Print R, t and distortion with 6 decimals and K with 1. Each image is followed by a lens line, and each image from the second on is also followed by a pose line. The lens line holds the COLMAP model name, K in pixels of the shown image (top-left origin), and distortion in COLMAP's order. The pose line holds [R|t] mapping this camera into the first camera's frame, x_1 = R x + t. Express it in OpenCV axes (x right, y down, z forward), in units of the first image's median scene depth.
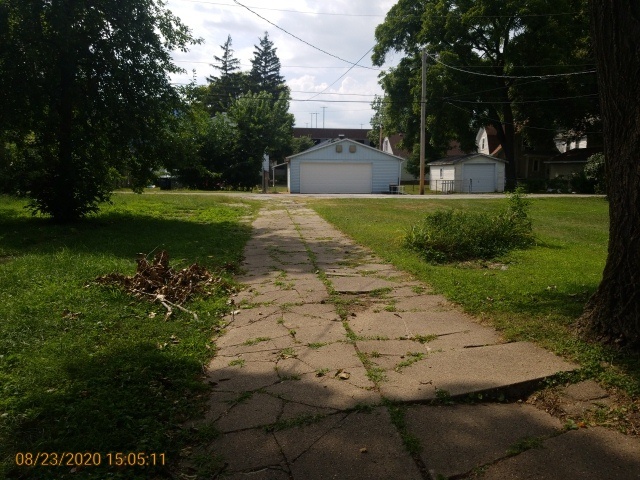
lens RADIAL K [[581.5, 0, 322.3], [0, 581.5, 244.5], [0, 0, 1]] dist [0.089628, -0.170888]
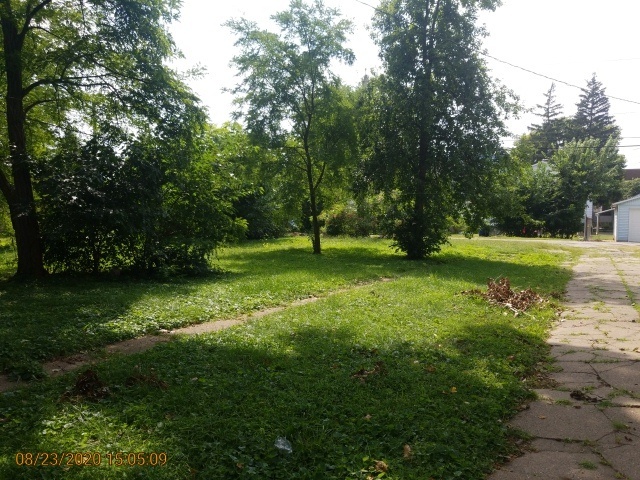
lens RADIAL K [[581.5, 0, 322.3], [0, 581.5, 244.5], [0, 0, 1]] dist [0.089628, -0.170888]
pose [[0.867602, 0.022992, -0.496727, 0.010377], [-0.062391, 0.996070, -0.062869, 0.012058], [0.493329, 0.085537, 0.865627, -0.110328]]
